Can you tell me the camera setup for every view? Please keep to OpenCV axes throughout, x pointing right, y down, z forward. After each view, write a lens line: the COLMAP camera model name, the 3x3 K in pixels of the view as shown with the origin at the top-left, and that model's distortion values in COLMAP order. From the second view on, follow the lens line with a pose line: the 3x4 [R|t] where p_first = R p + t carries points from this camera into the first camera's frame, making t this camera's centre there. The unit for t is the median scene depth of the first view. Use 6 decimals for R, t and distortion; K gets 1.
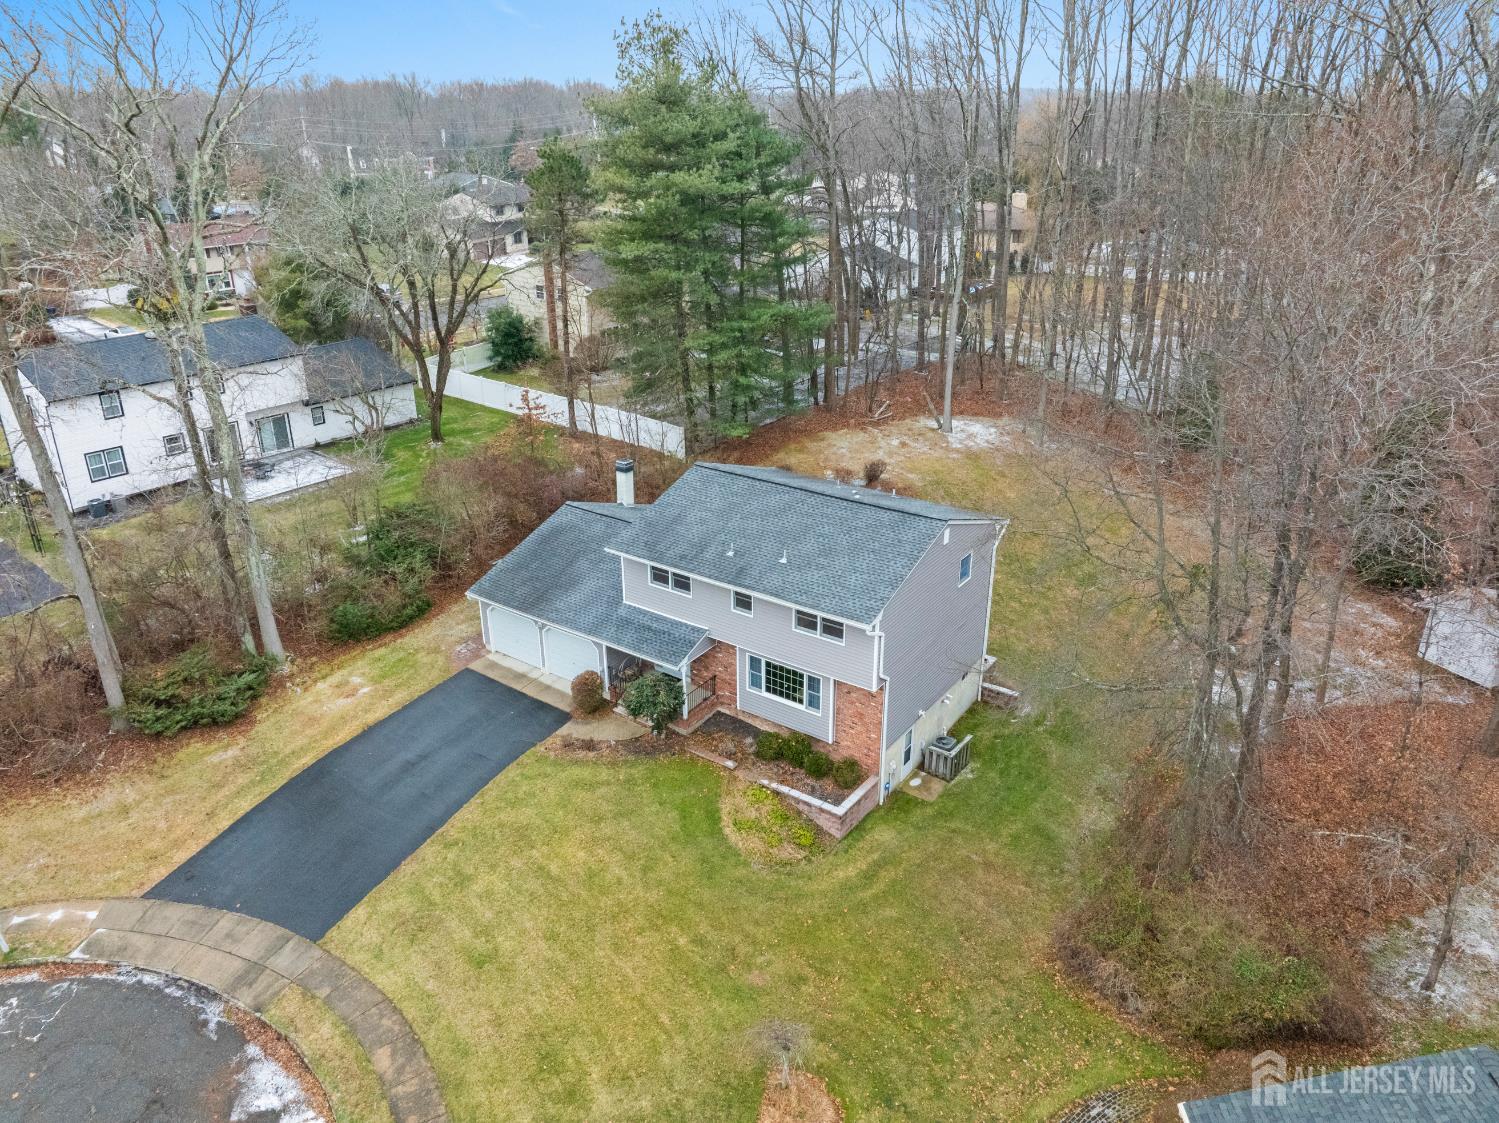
lens RADIAL K [[1056.0, 0, 749.5], [0, 1056.0, 561.5], [0, 0, 1]] dist [0.049754, -0.000637]
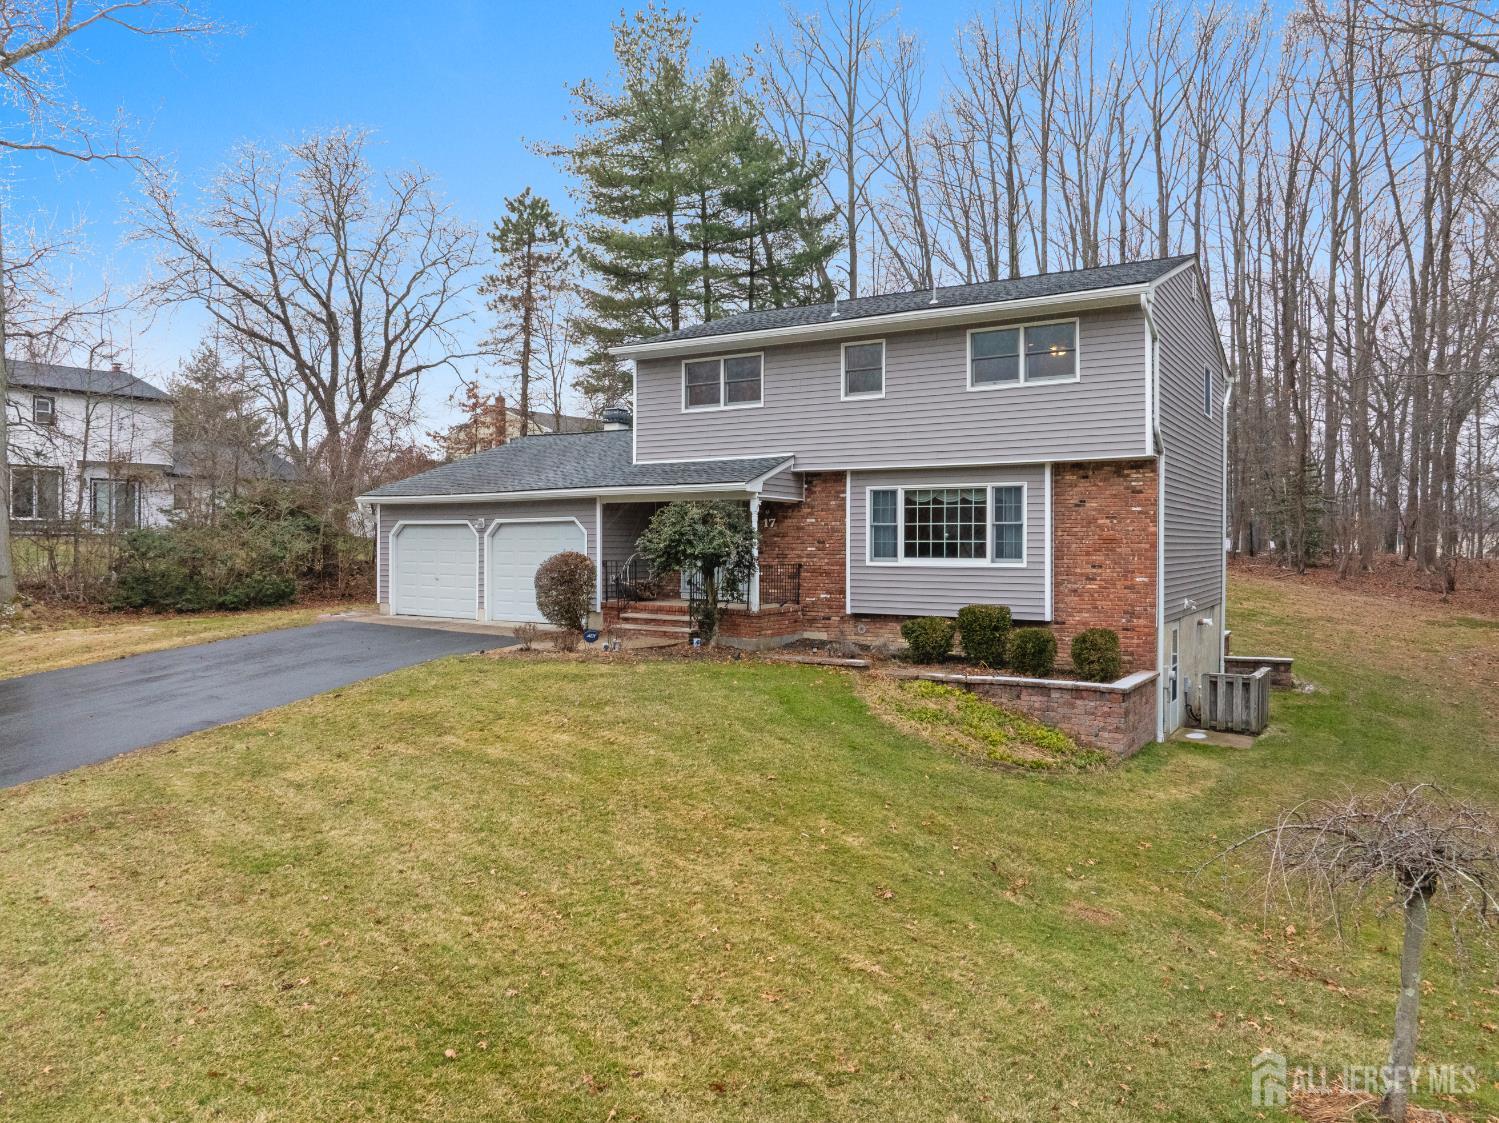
lens RADIAL K [[1047.2, 0, 757.9], [0, 1047.2, 552.1], [0, 0, 1]] dist [-0.006588, -0.001697]
pose [[0.997093, 0.002854, 0.076139, -0.101177], [0.027836, 0.916579, -0.398882, 0.336273], [-0.070926, 0.399842, 0.913836, 0.529265]]
